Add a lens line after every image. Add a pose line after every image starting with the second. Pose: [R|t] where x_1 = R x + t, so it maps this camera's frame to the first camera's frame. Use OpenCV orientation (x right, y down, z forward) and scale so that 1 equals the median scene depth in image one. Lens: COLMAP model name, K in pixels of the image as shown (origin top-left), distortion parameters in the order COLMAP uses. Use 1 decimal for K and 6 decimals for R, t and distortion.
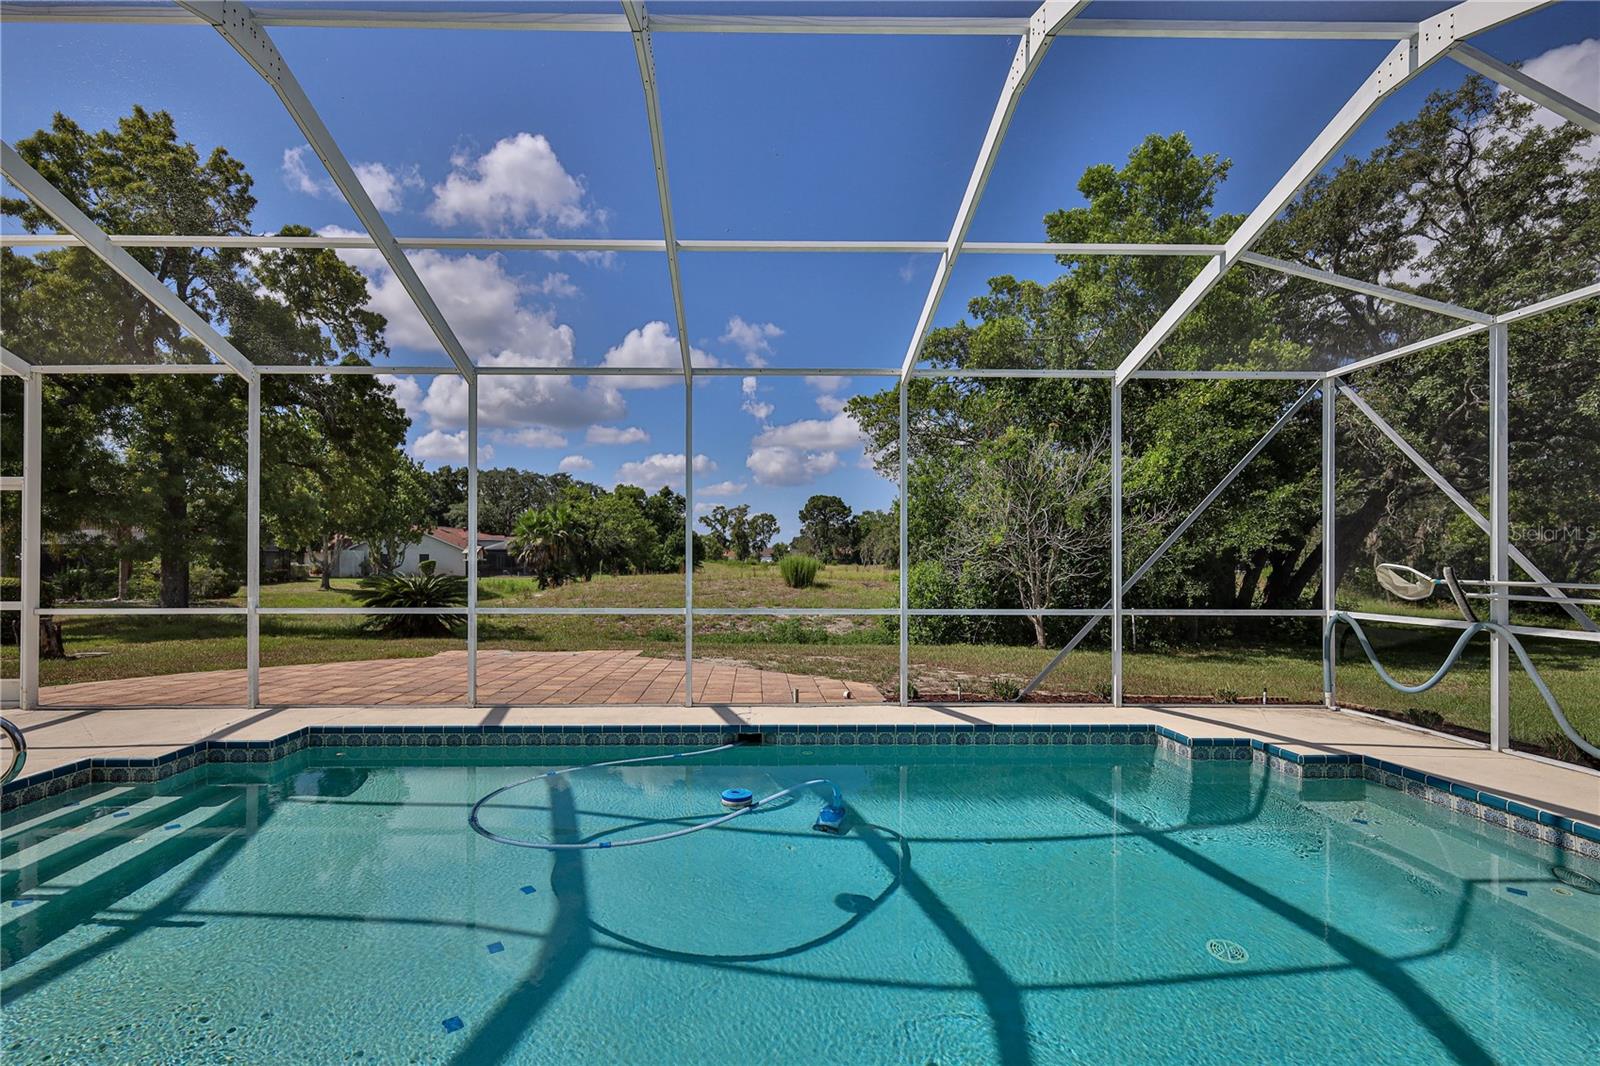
lens RADIAL K [[706.4, 0, 755.3], [0, 706.4, 551.5], [0, 0, 1]] dist [-0.001424, -0.000975]
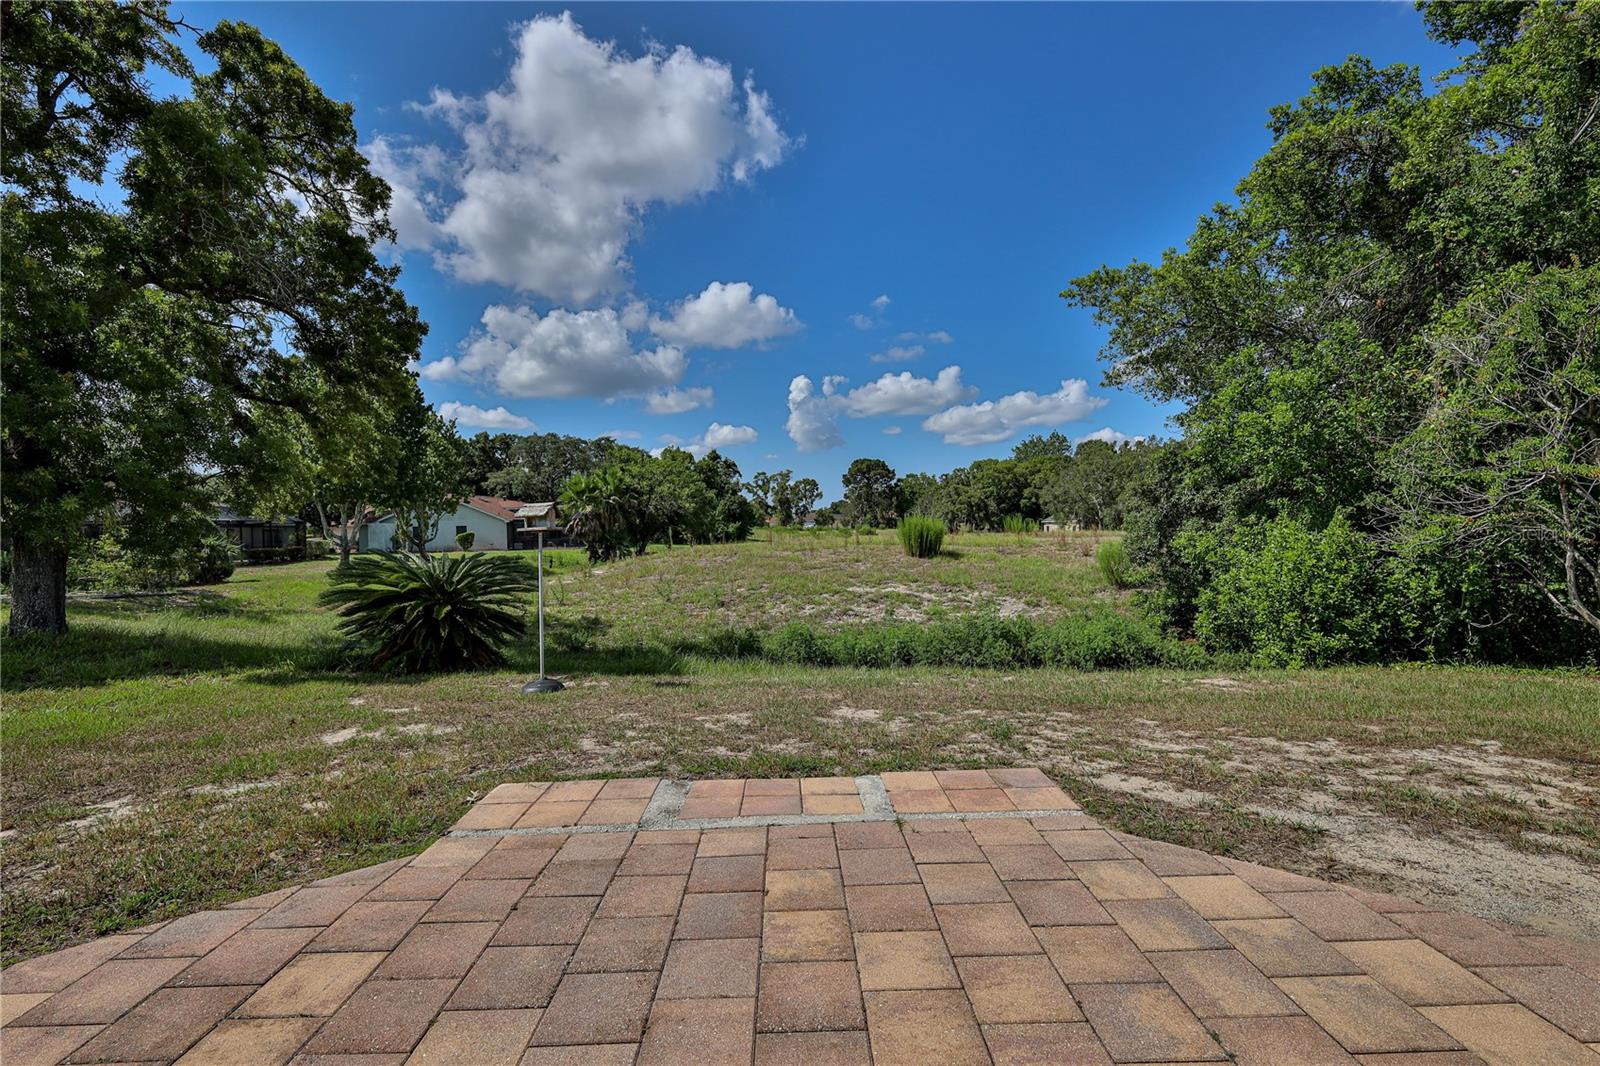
lens RADIAL K [[706.4, 0, 794.4], [0, 706.4, 529.4], [0, 0, 1]] dist [-0.001424, -0.000975]
pose [[0.999805, -0.019722, -0.000312, -0.042398], [0.019725, 0.999661, 0.016966, 0.001446], [-0.000022, -0.016969, 0.999856, 0.097147]]
